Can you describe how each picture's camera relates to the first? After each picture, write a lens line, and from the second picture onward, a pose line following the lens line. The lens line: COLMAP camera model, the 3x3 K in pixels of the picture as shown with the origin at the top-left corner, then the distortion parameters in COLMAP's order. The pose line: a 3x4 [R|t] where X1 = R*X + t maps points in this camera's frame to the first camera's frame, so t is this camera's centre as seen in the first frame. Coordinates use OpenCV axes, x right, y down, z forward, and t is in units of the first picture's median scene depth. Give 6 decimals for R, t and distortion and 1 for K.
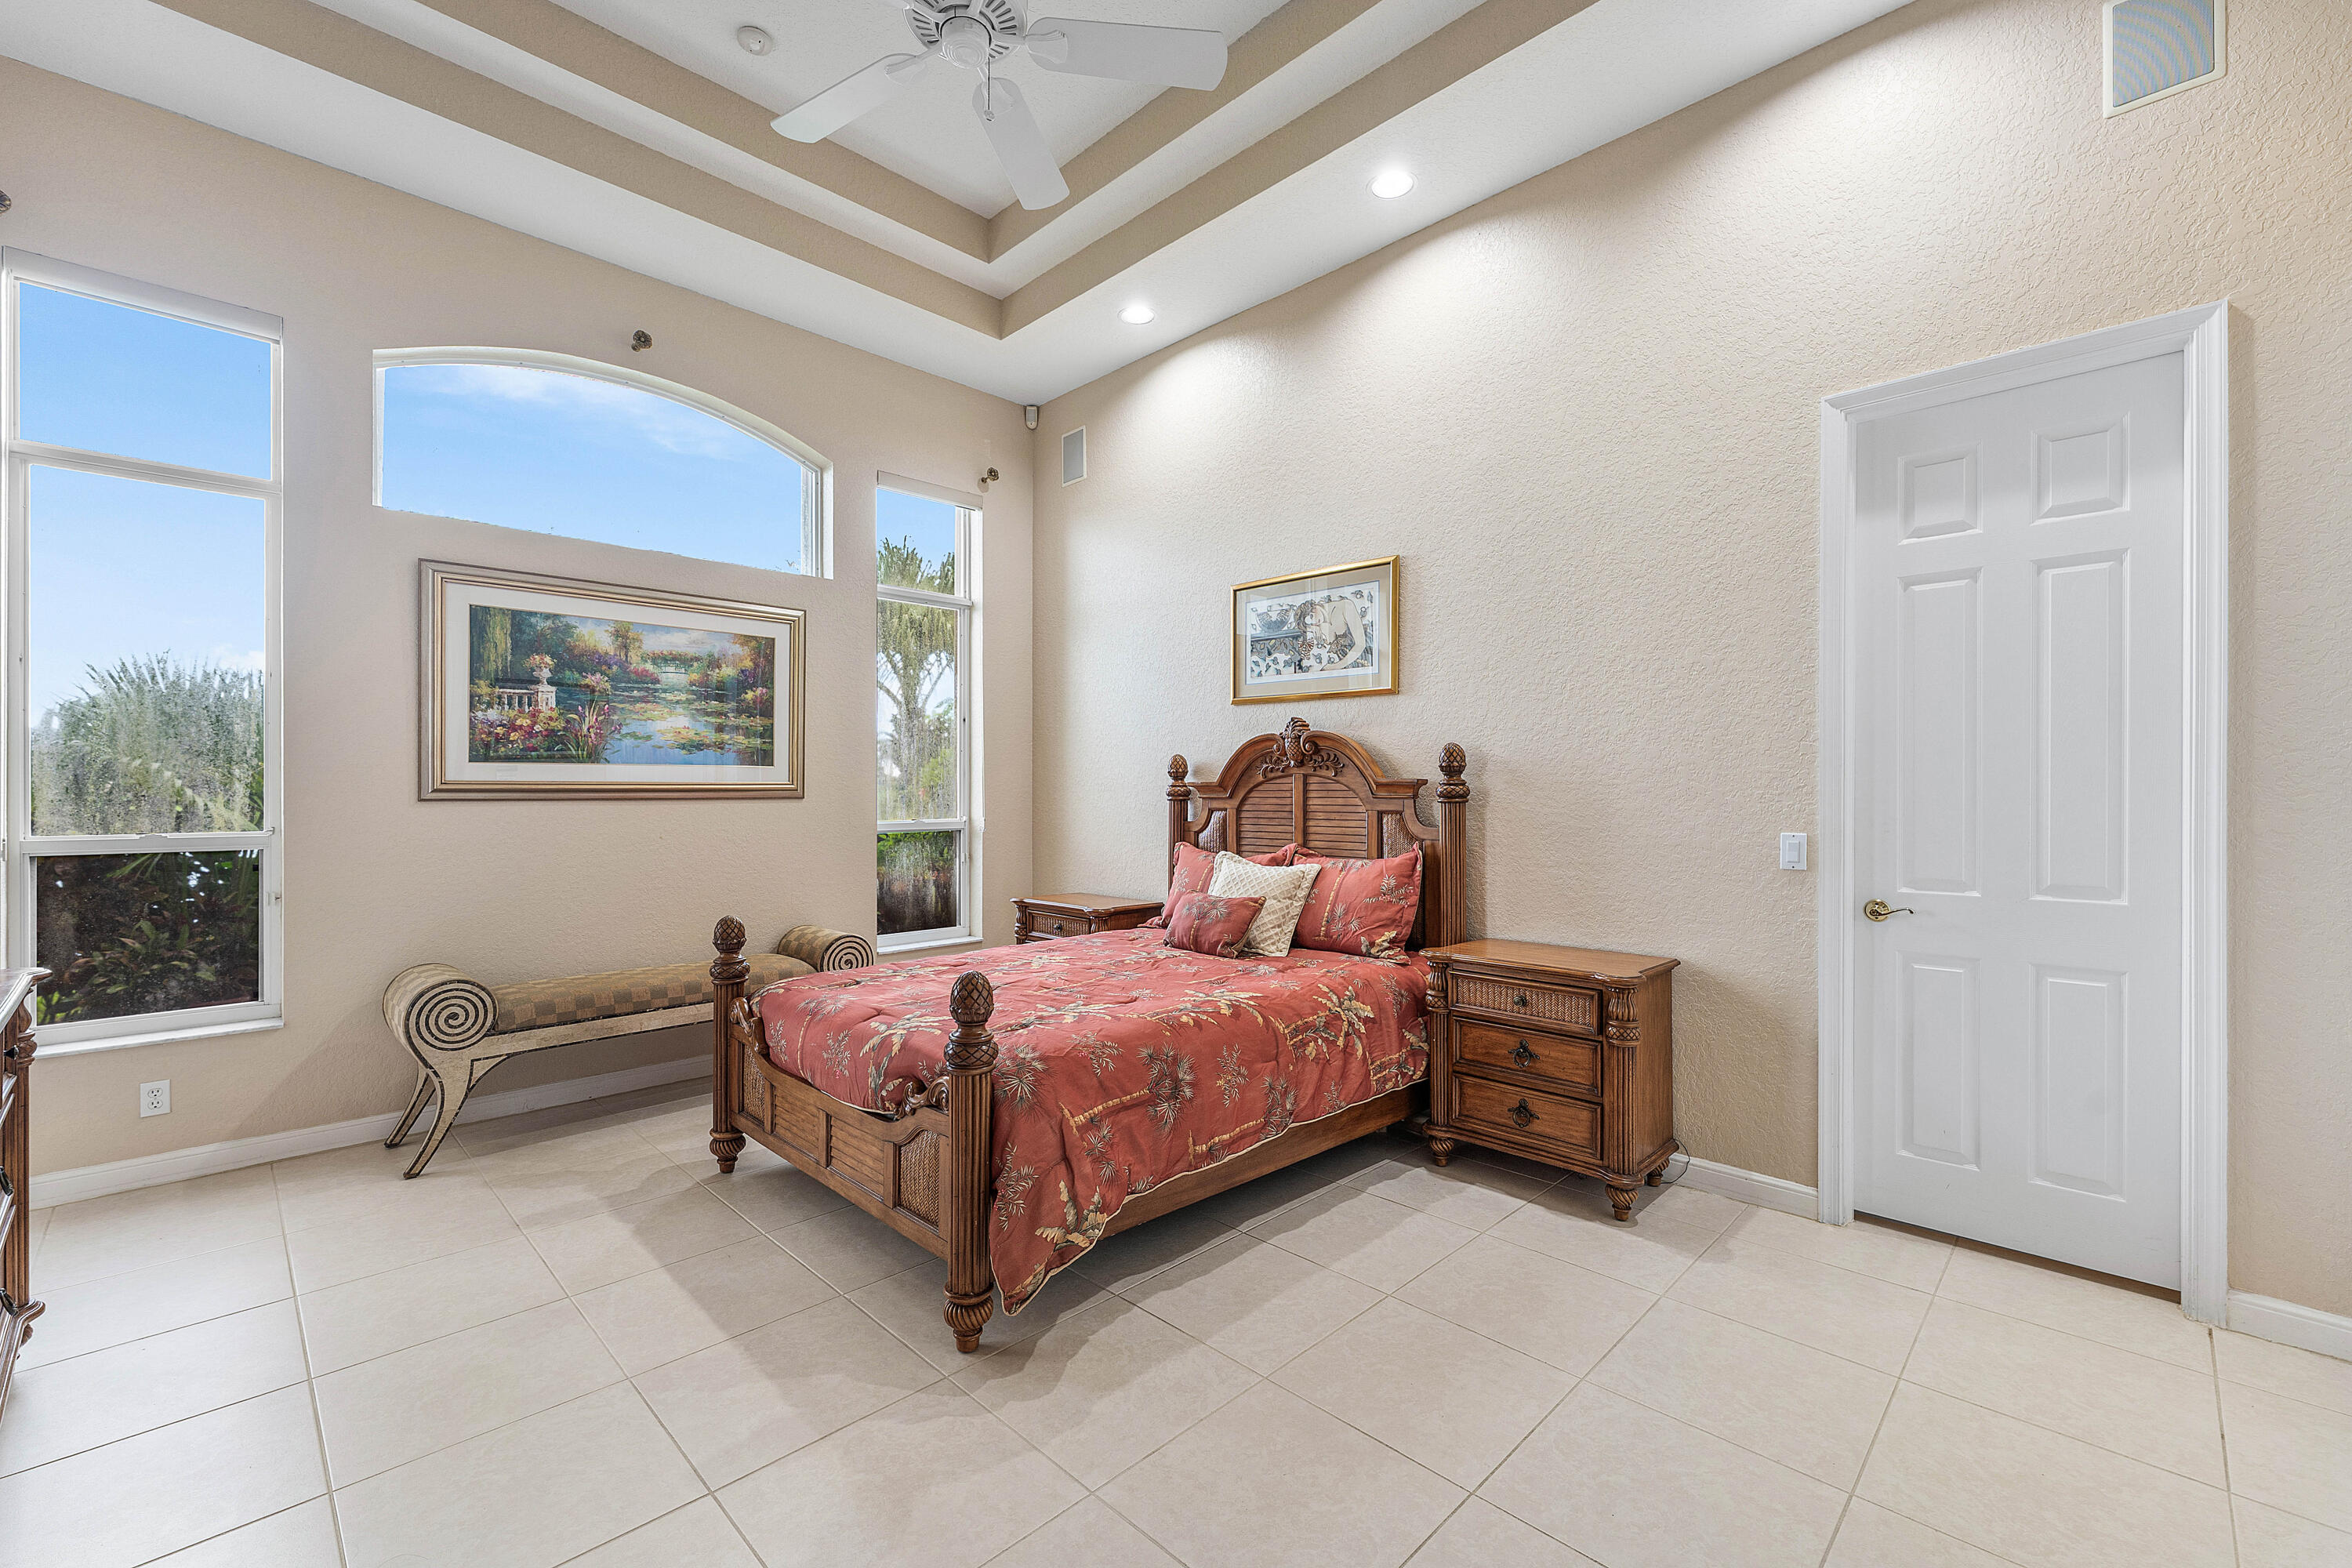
lens RADIAL K [[963.6, 0, 1158.8], [0, 963.6, 779.4], [0, 0, 1]] dist [-0.000907, -0.000808]
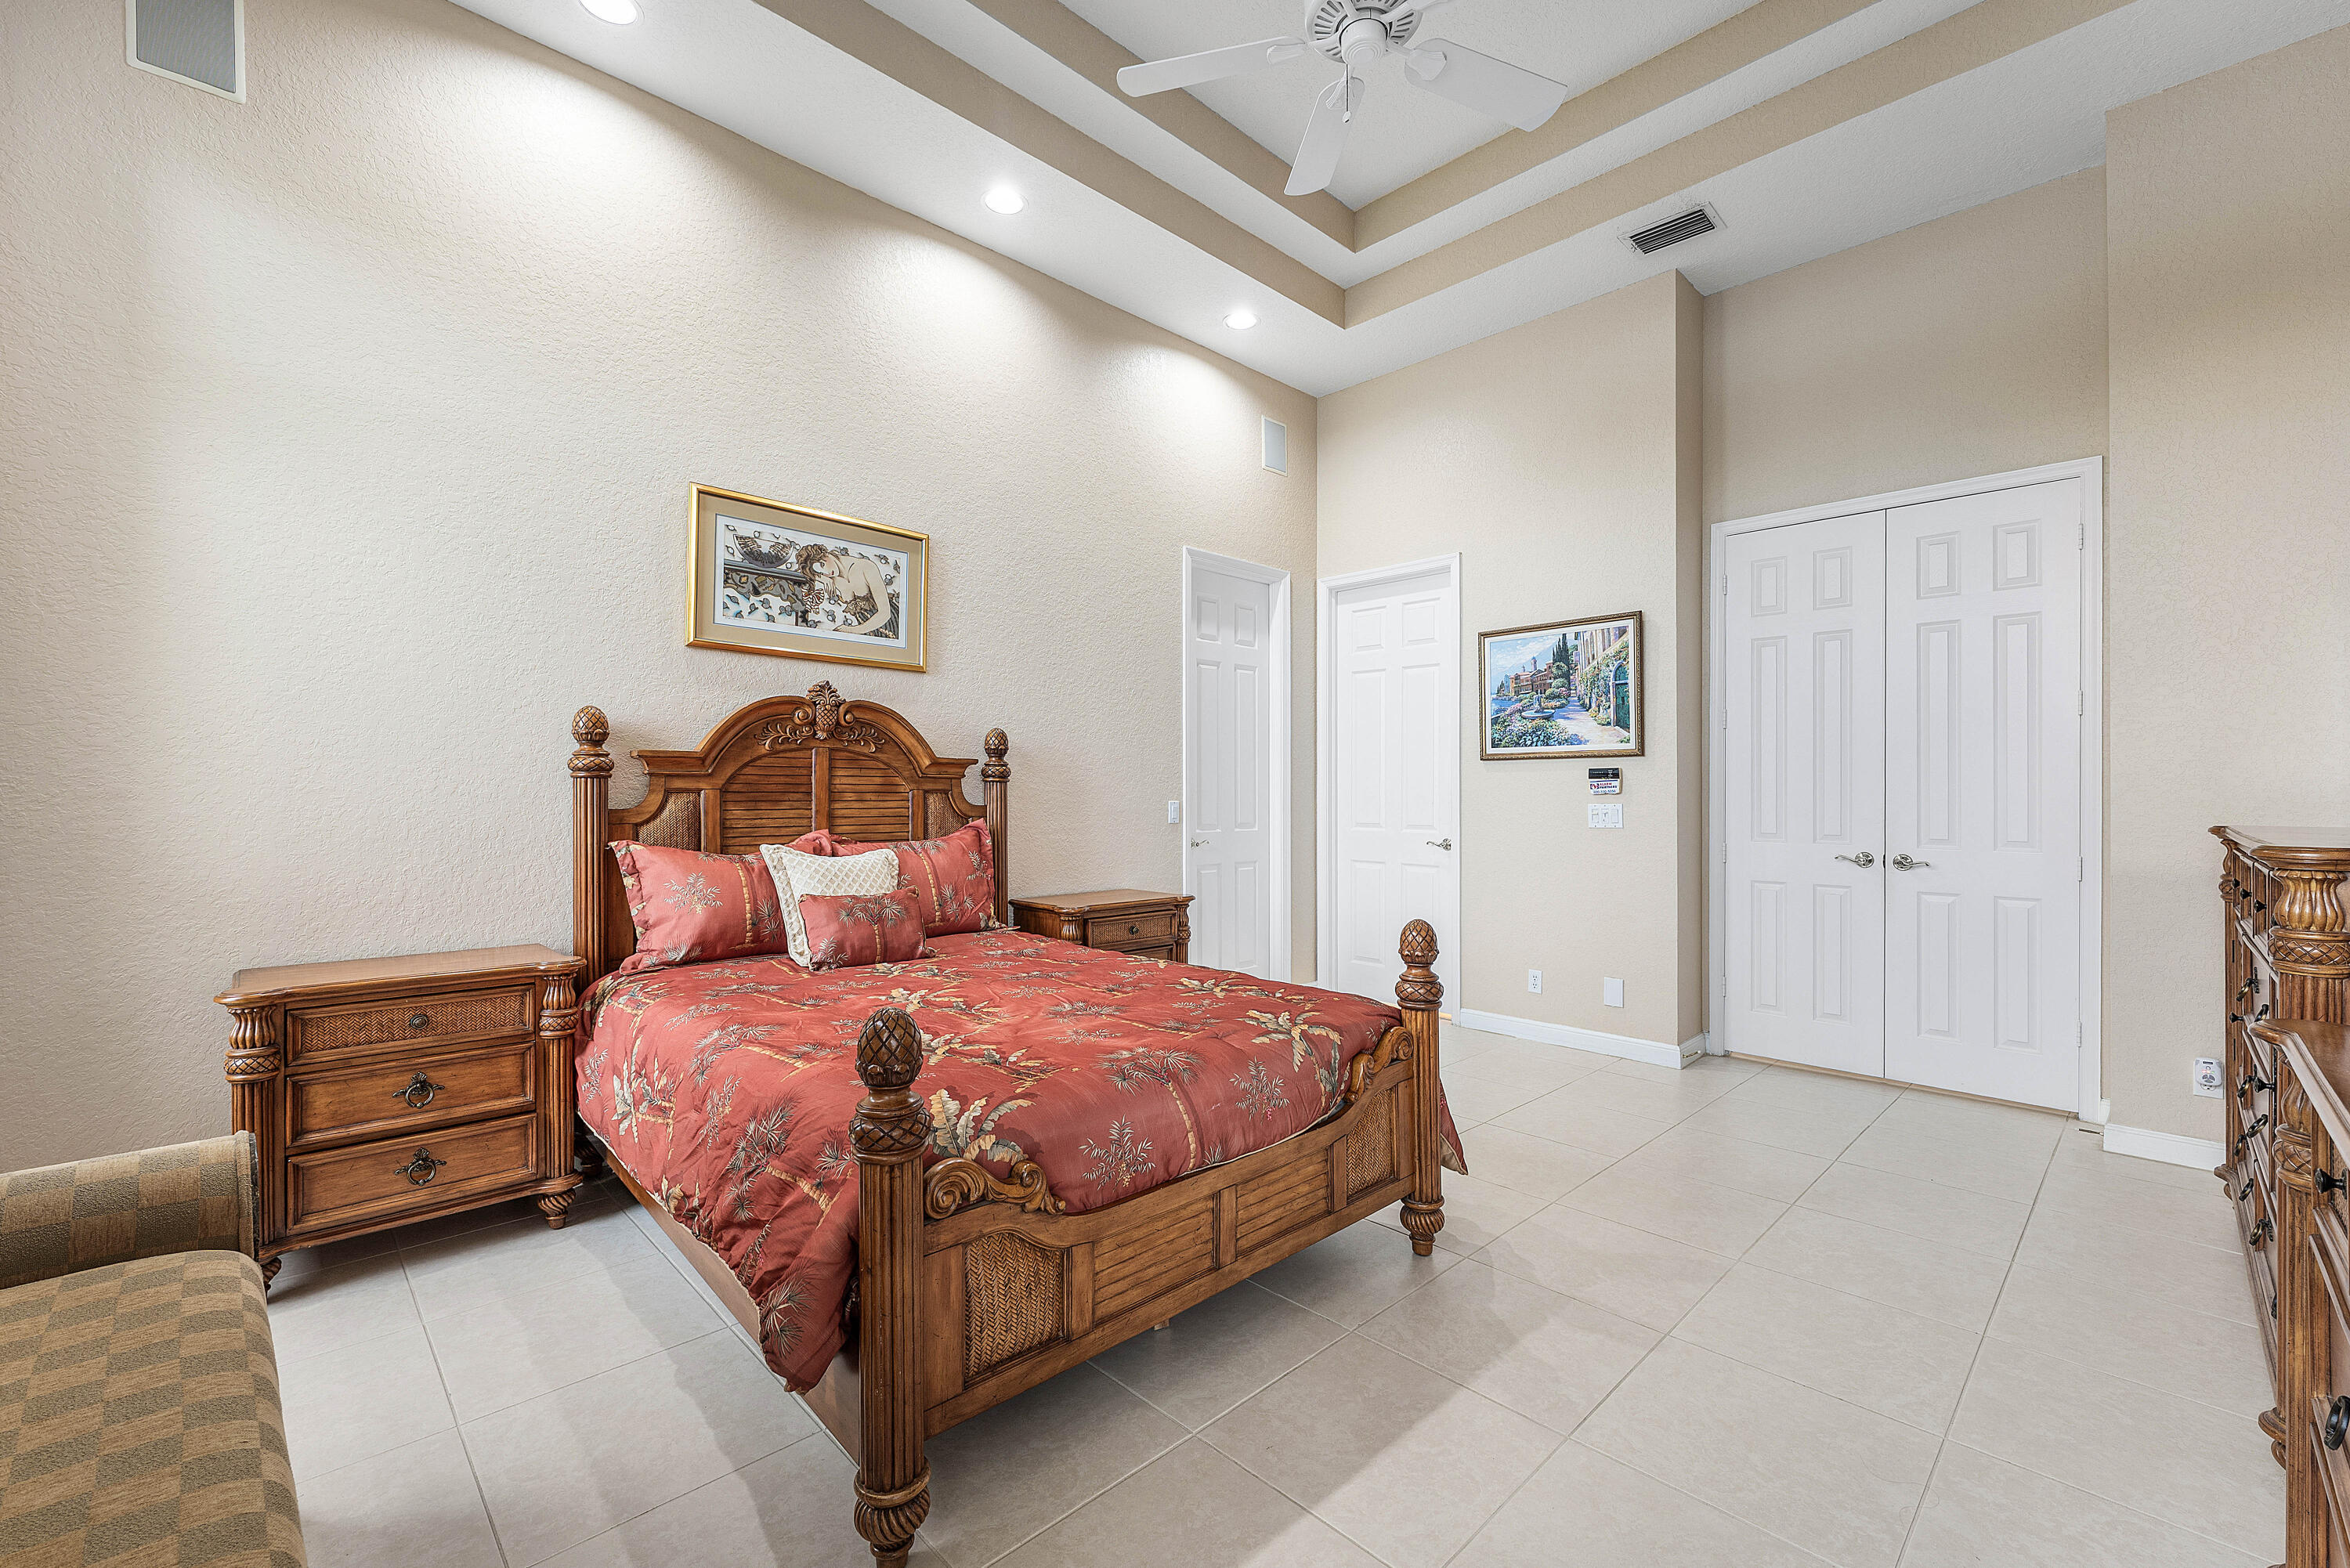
lens RADIAL K [[966.1, 0, 1197.4], [0, 966.1, 789.6], [0, 0, 1]] dist [-0.001087, -0.000555]
pose [[0.001747, 0.003783, 0.999991, -0.707518], [-0.015377, 0.999875, -0.003756, 0.029342], [-0.999880, -0.015370, 0.001805, 0.672169]]
